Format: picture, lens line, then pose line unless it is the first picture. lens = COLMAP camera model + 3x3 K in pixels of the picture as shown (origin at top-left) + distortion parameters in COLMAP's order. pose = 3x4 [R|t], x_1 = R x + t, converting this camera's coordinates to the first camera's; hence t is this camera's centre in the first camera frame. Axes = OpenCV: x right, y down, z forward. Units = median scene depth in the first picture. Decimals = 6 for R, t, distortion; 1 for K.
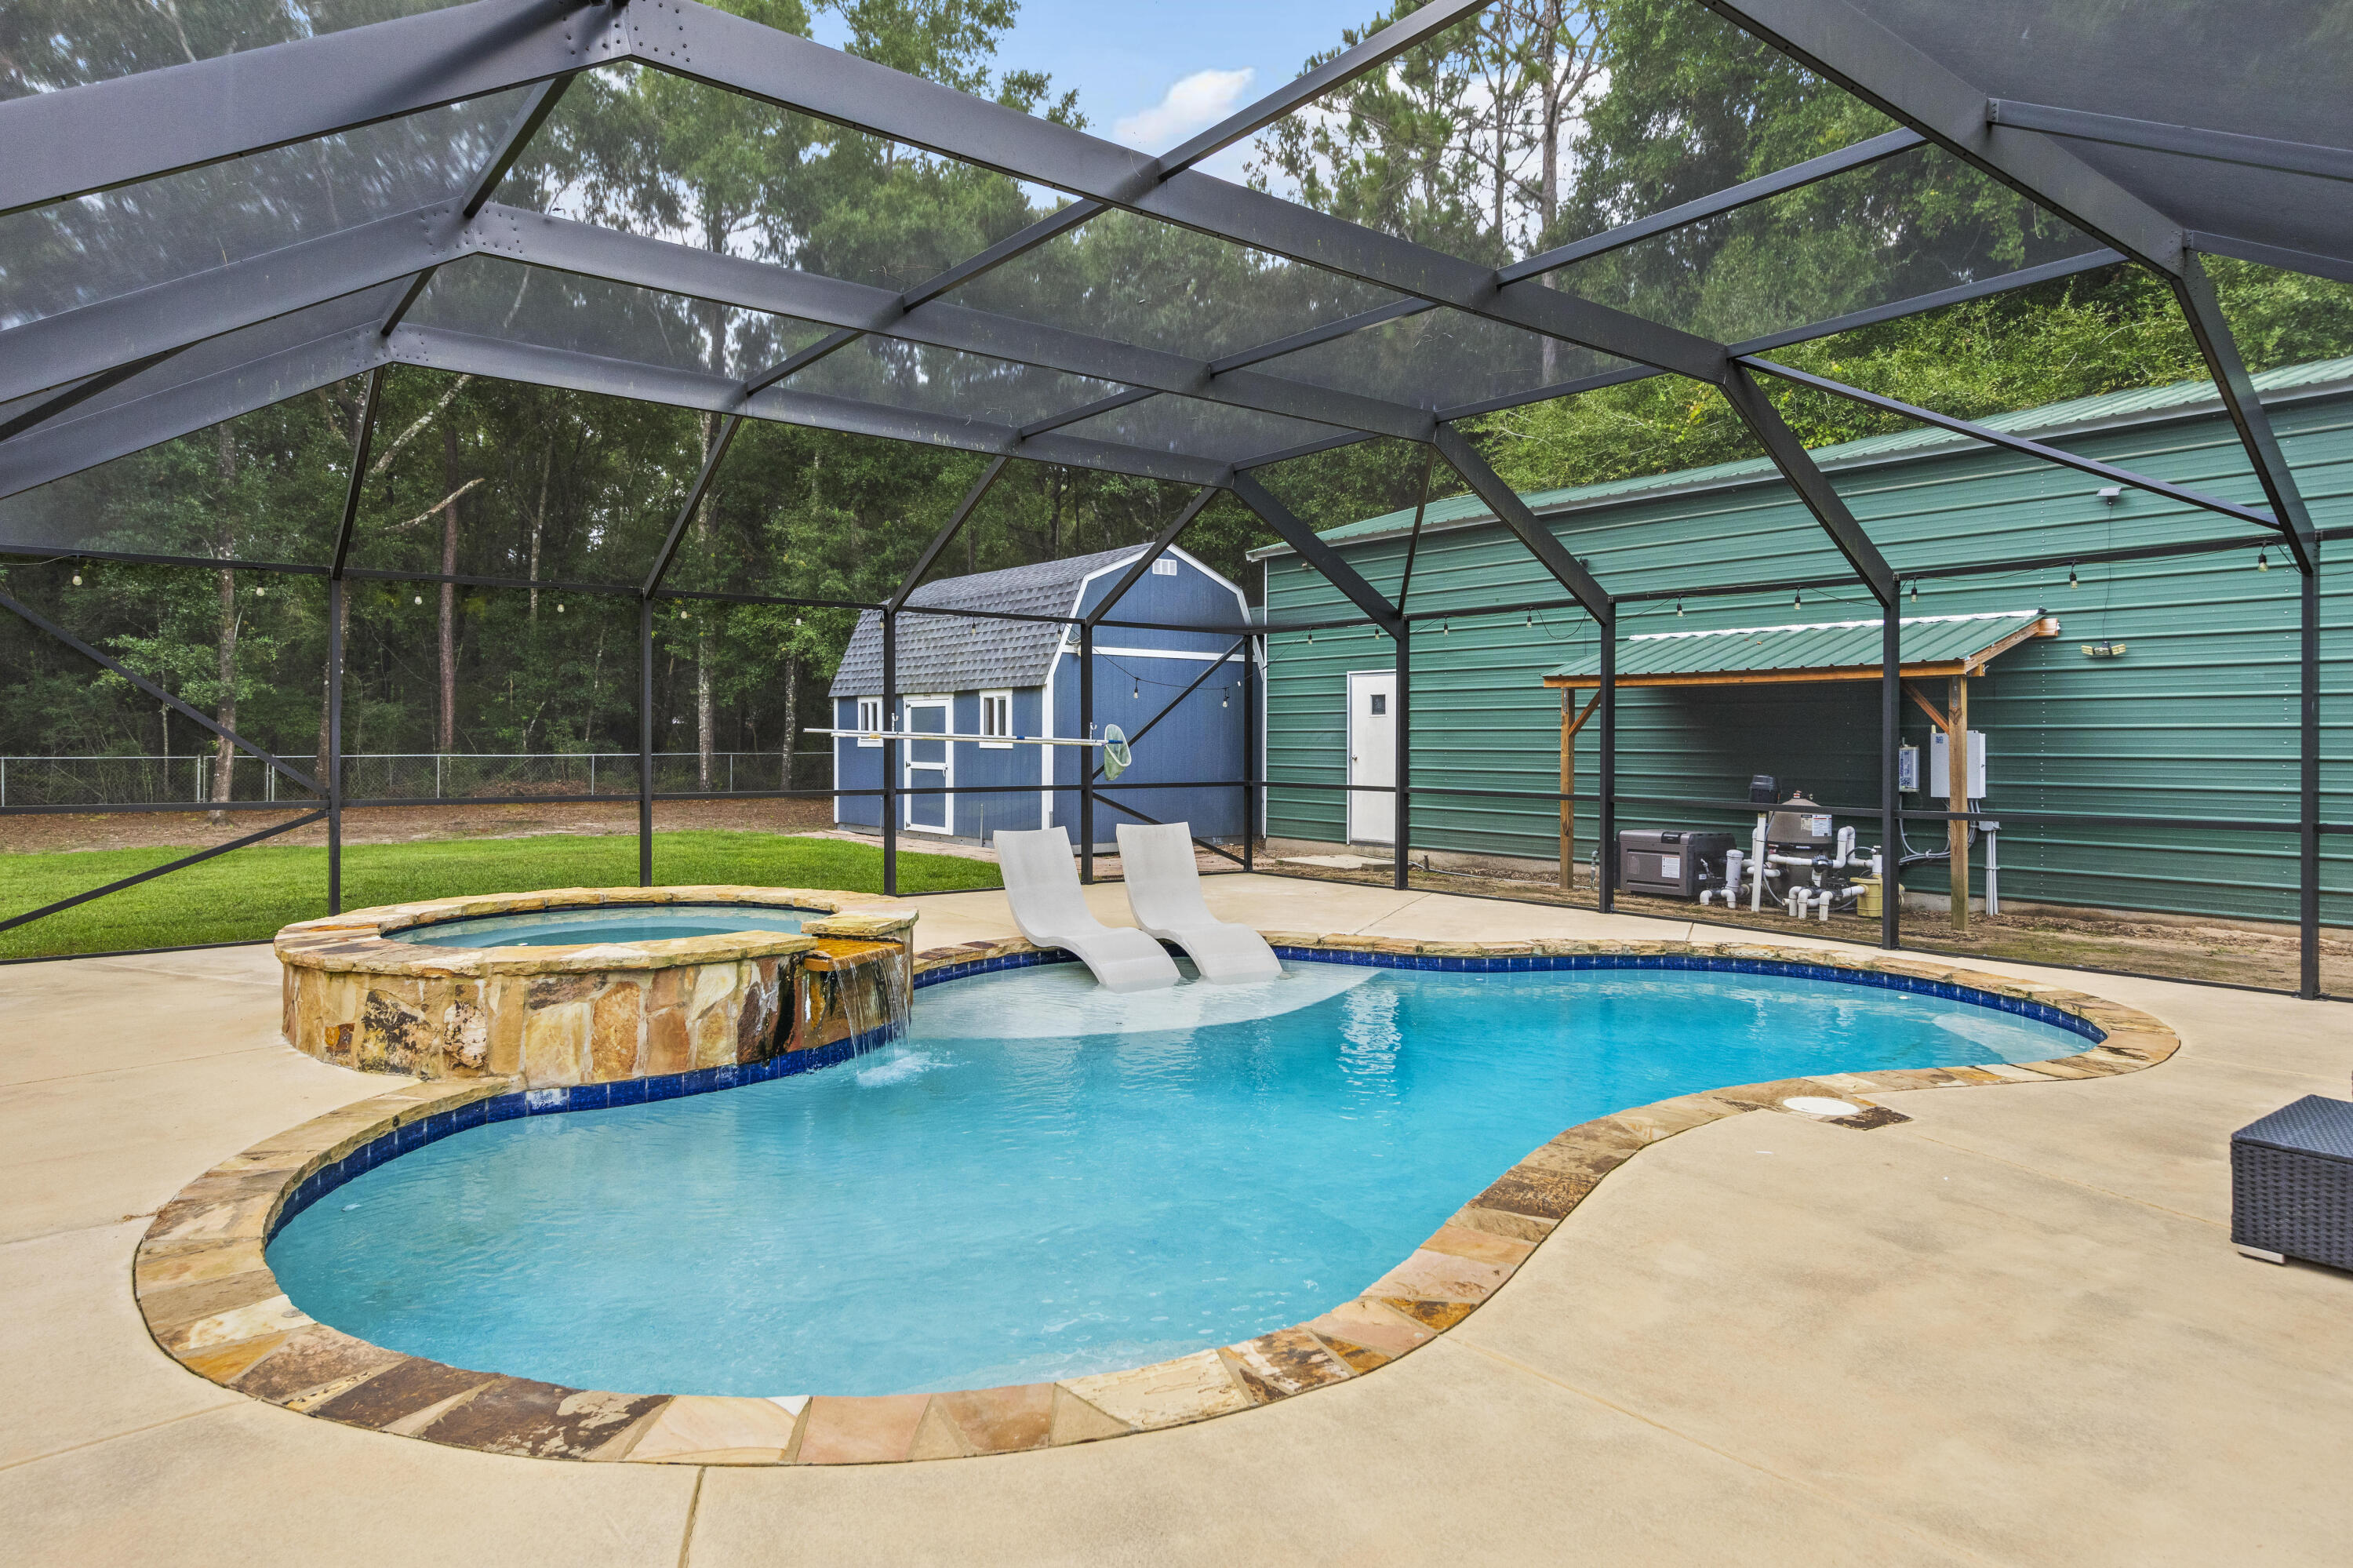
lens RADIAL K [[1379.0, 0, 1165.8], [0, 1379.0, 747.0], [0, 0, 1]] dist [0.007002, 0.000927]
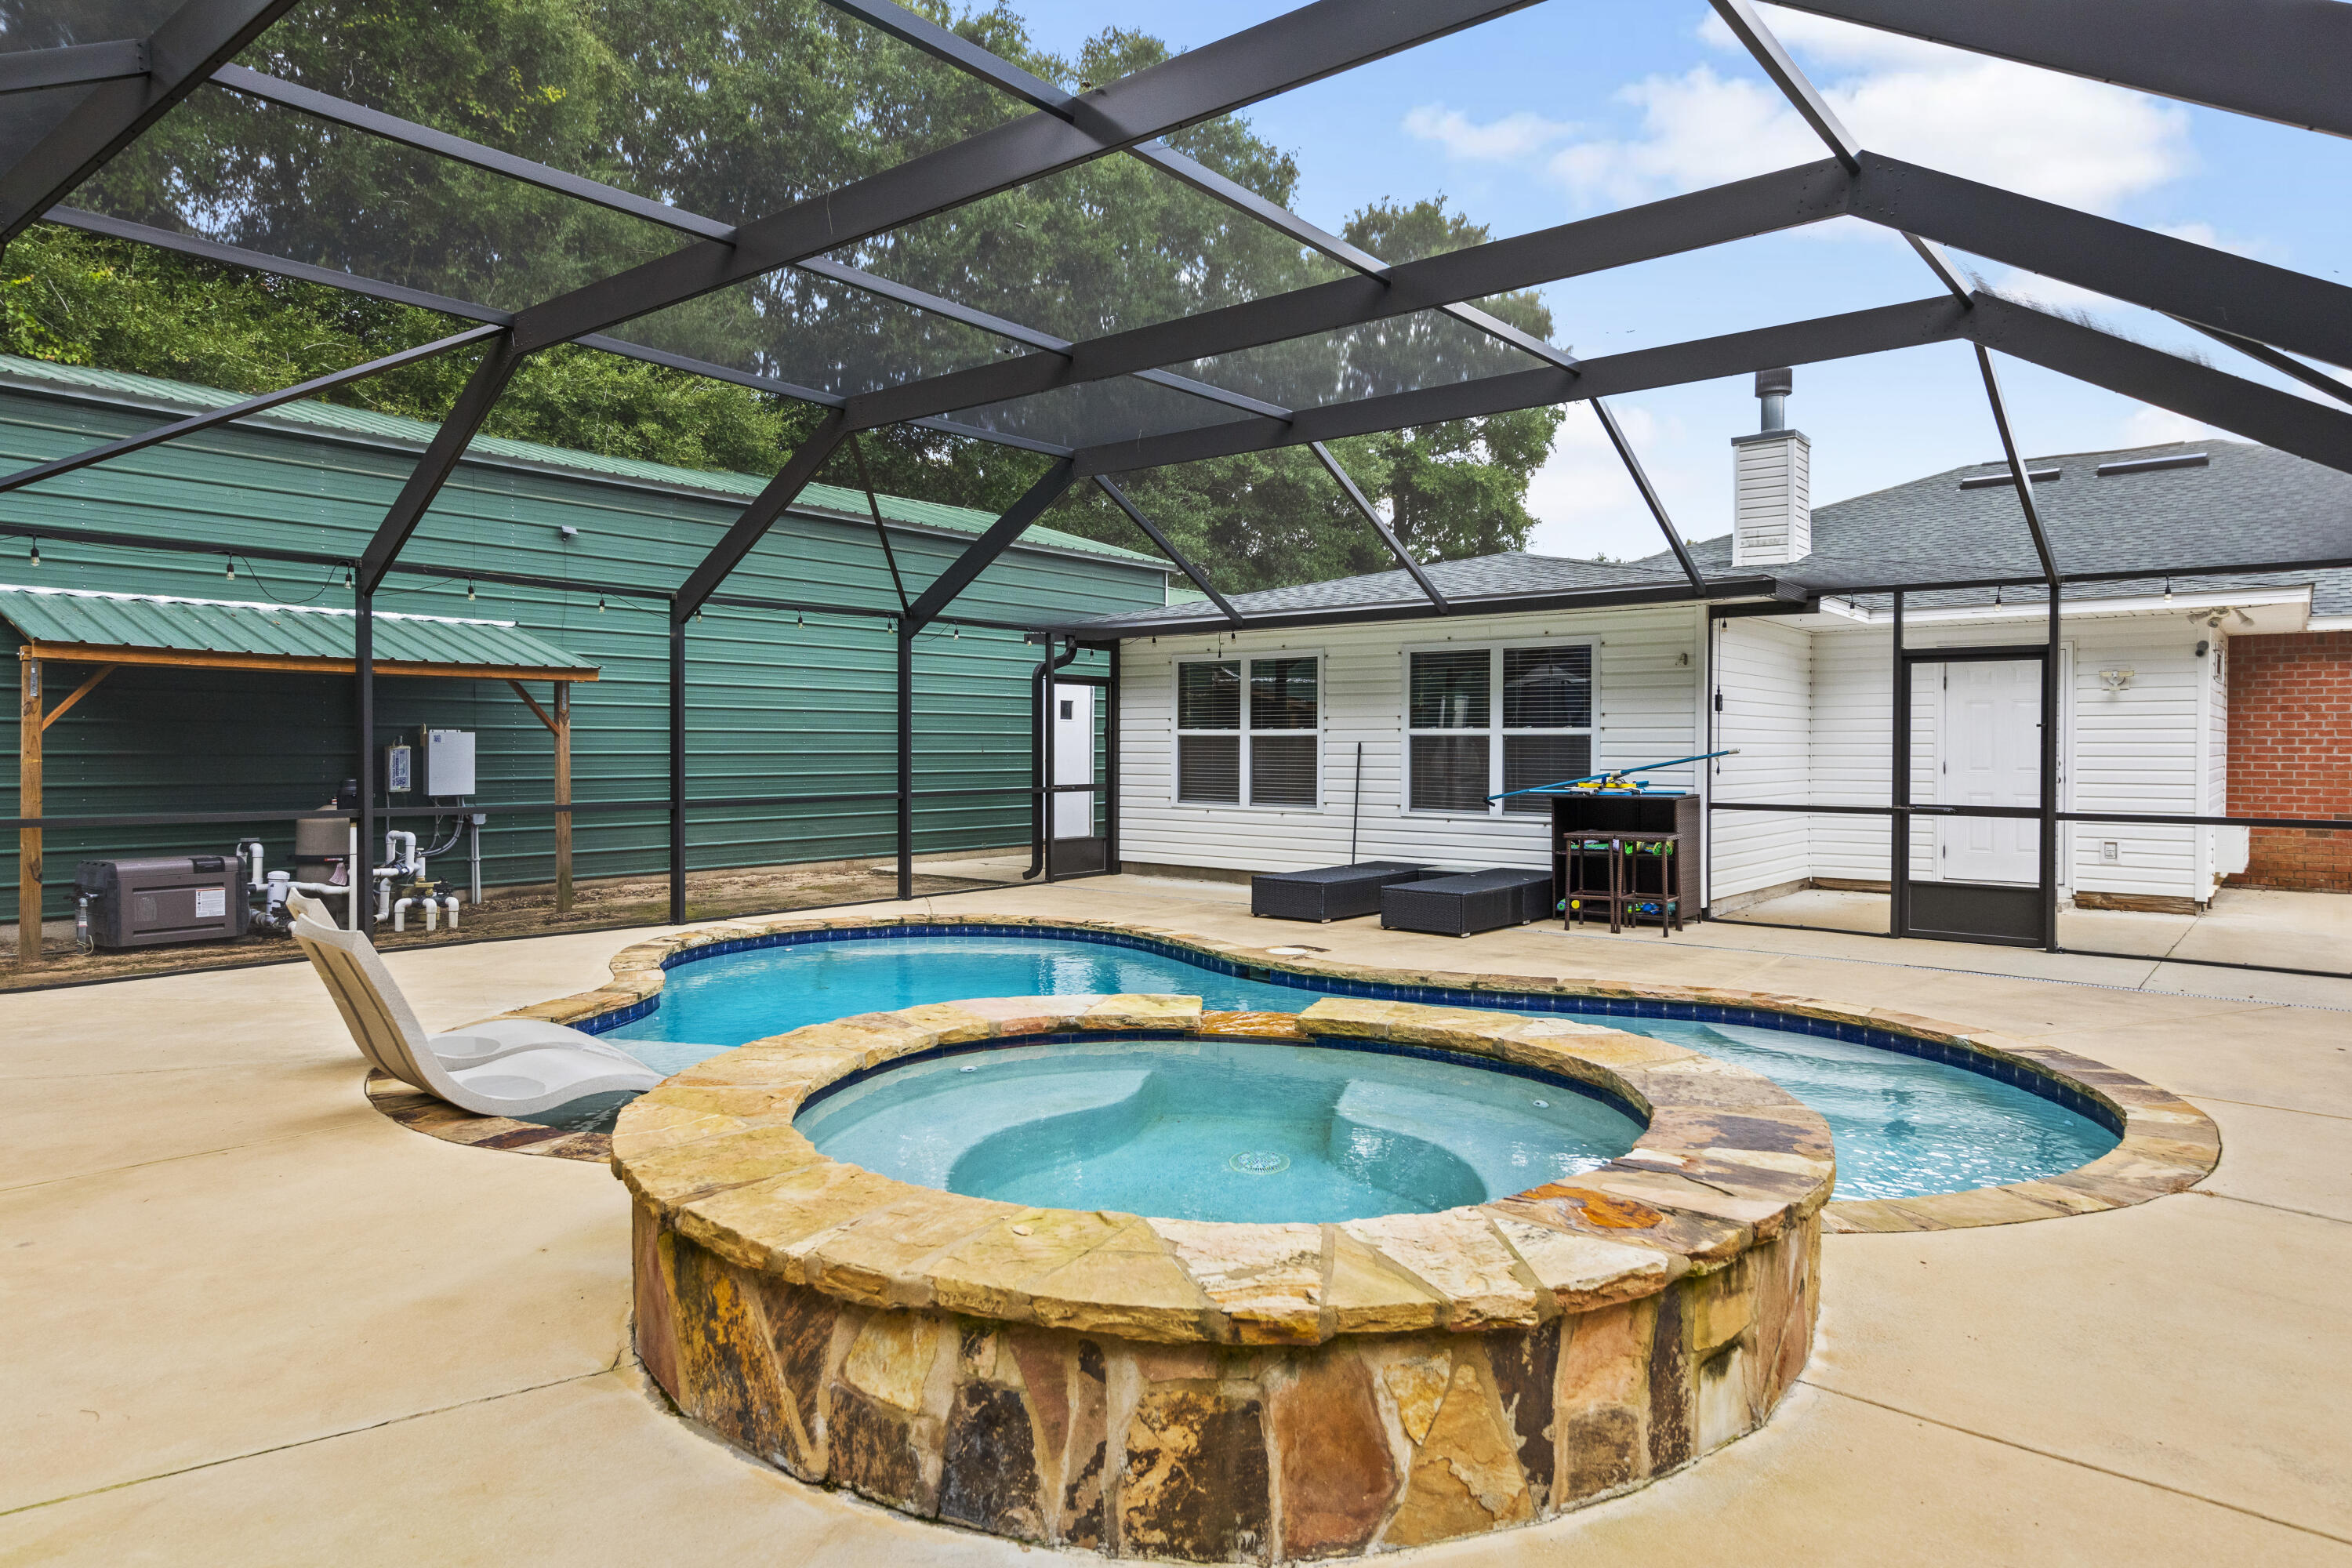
lens RADIAL K [[1419.2, 0, 1174.1], [0, 1419.2, 768.0], [0, 0, 1]] dist [0.006798, 0.003643]
pose [[-0.235285, -0.019626, 0.971728, -0.551603], [-0.000498, 0.999798, 0.020073, -0.004557], [-0.971926, 0.004239, -0.235247, 0.691180]]
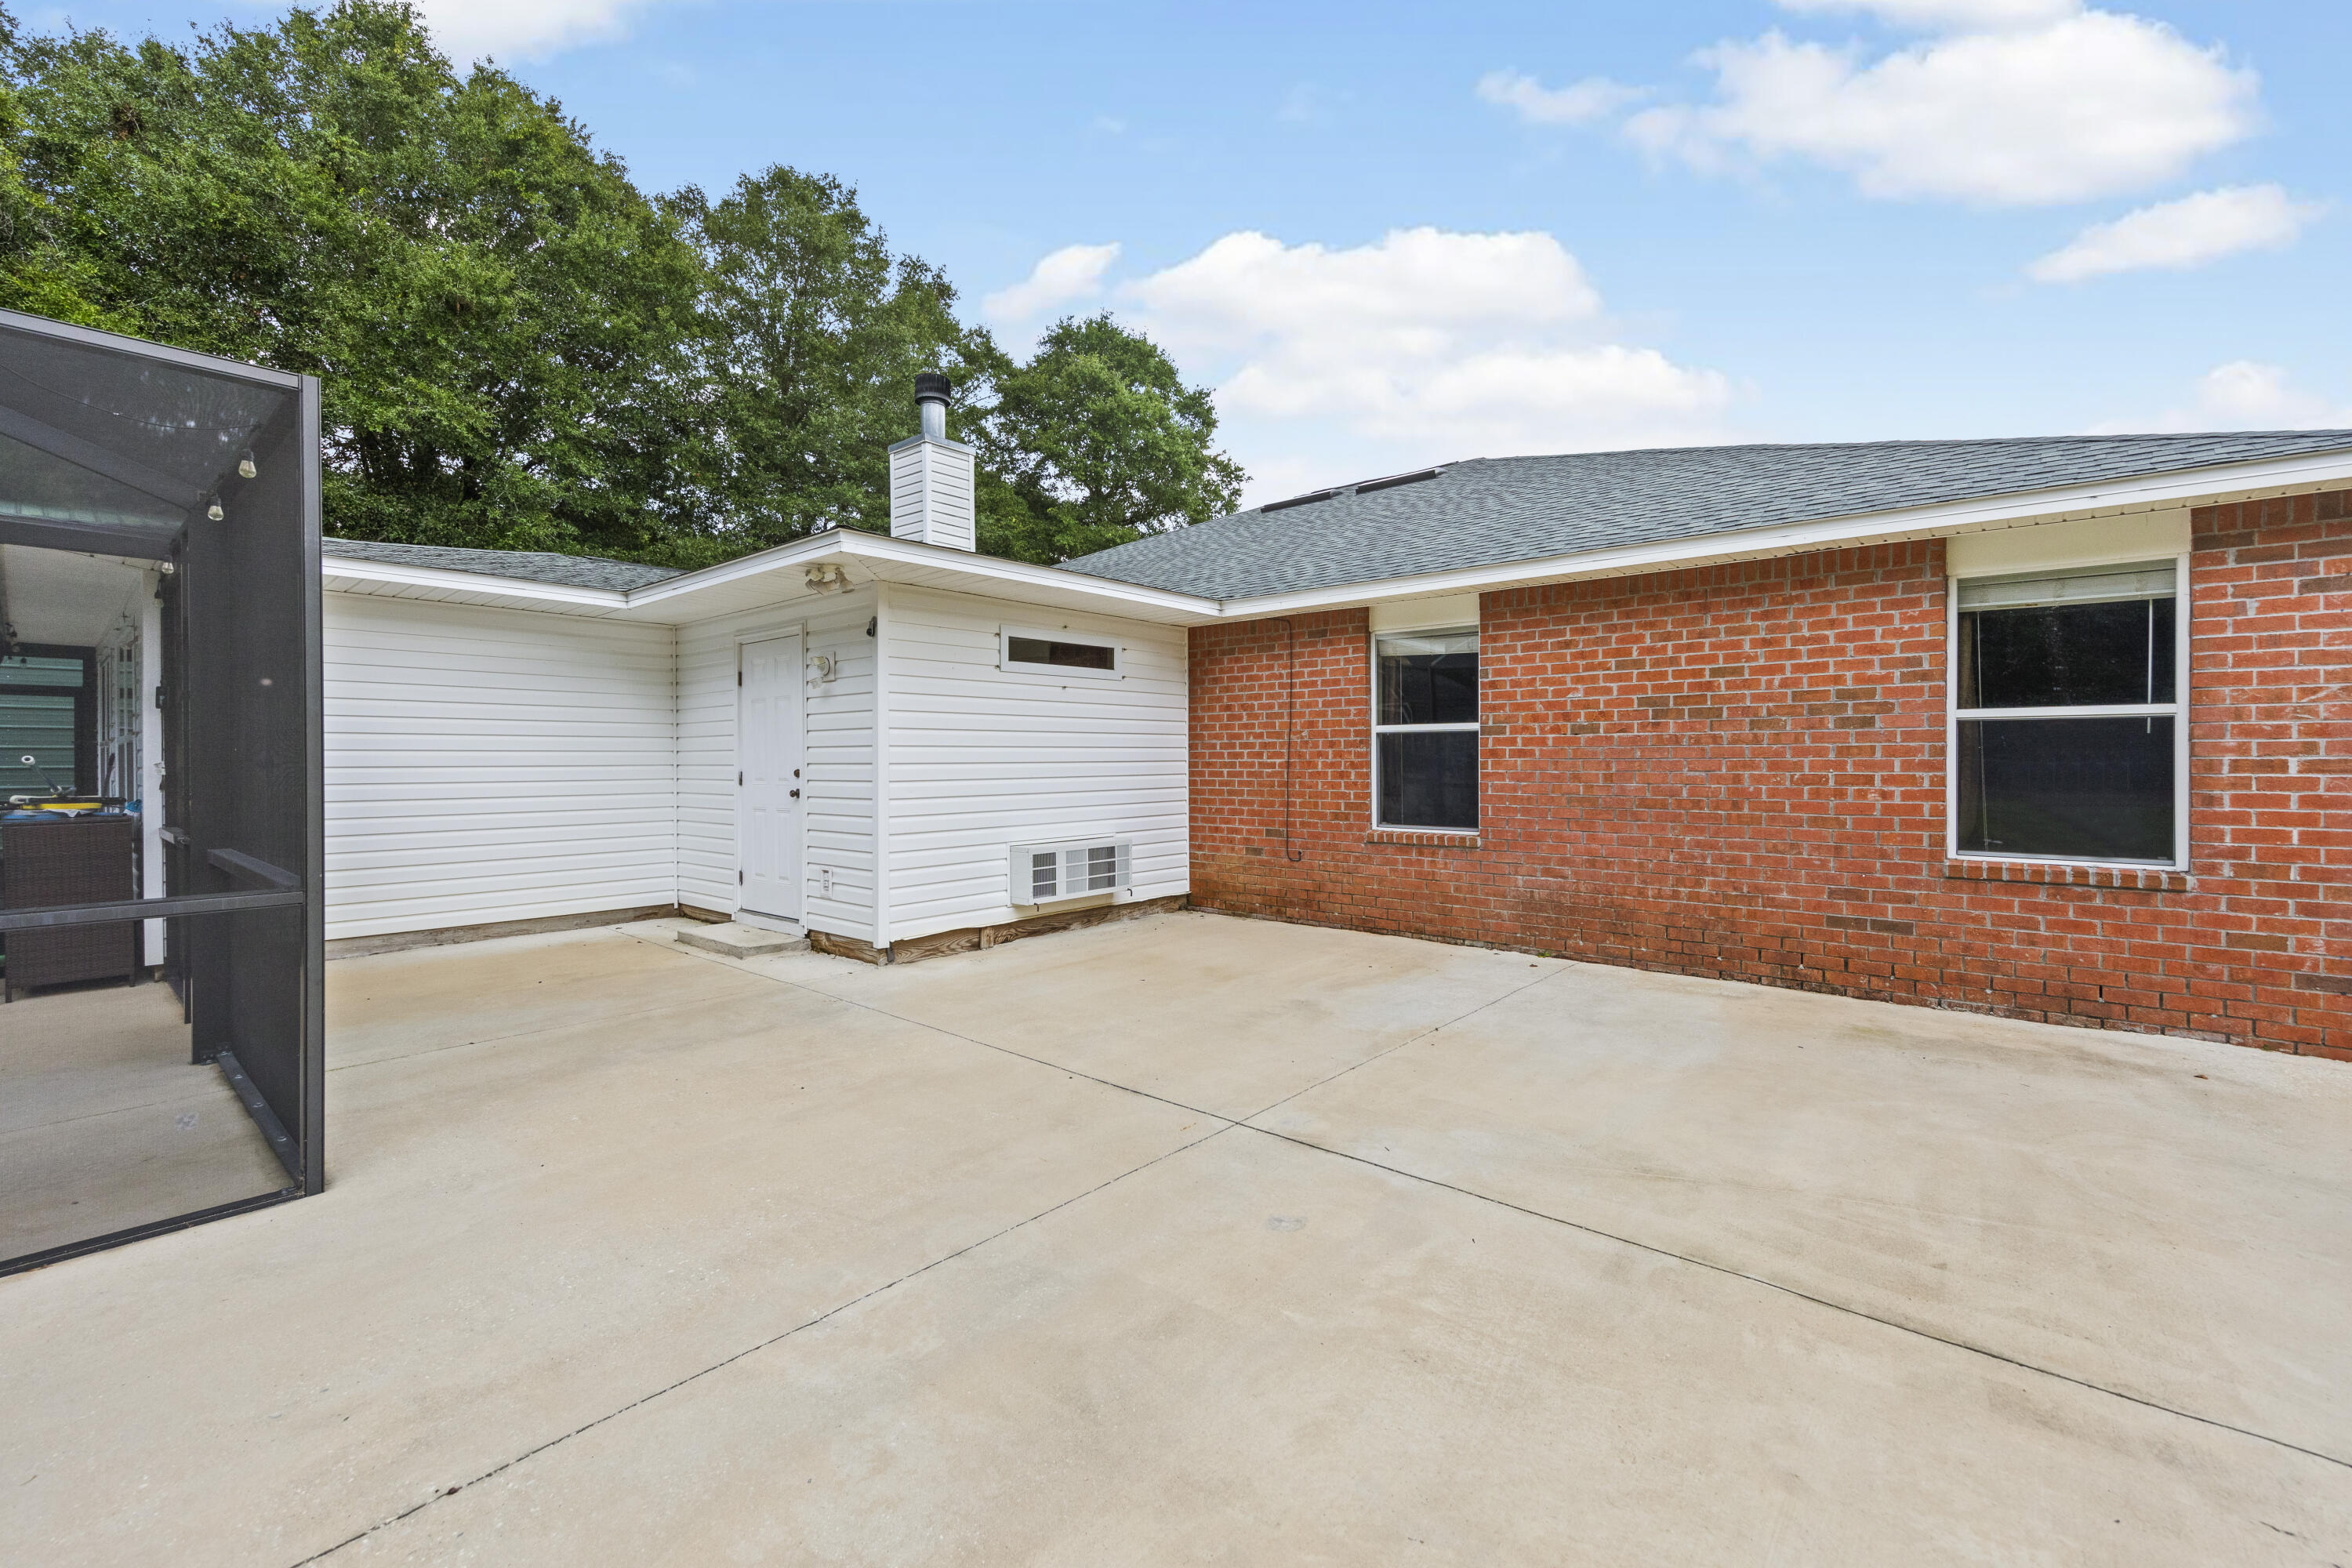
lens RADIAL K [[988.4, 0, 1174.1], [0, 988.4, 769.0], [0, 0, 1]] dist [0.003273, 0.000053]
pose [[-0.200008, -0.011448, 0.979727, -0.320848], [0.006633, 0.999893, 0.013038, 0.003858], [-0.979772, 0.009106, -0.199911, -0.271266]]
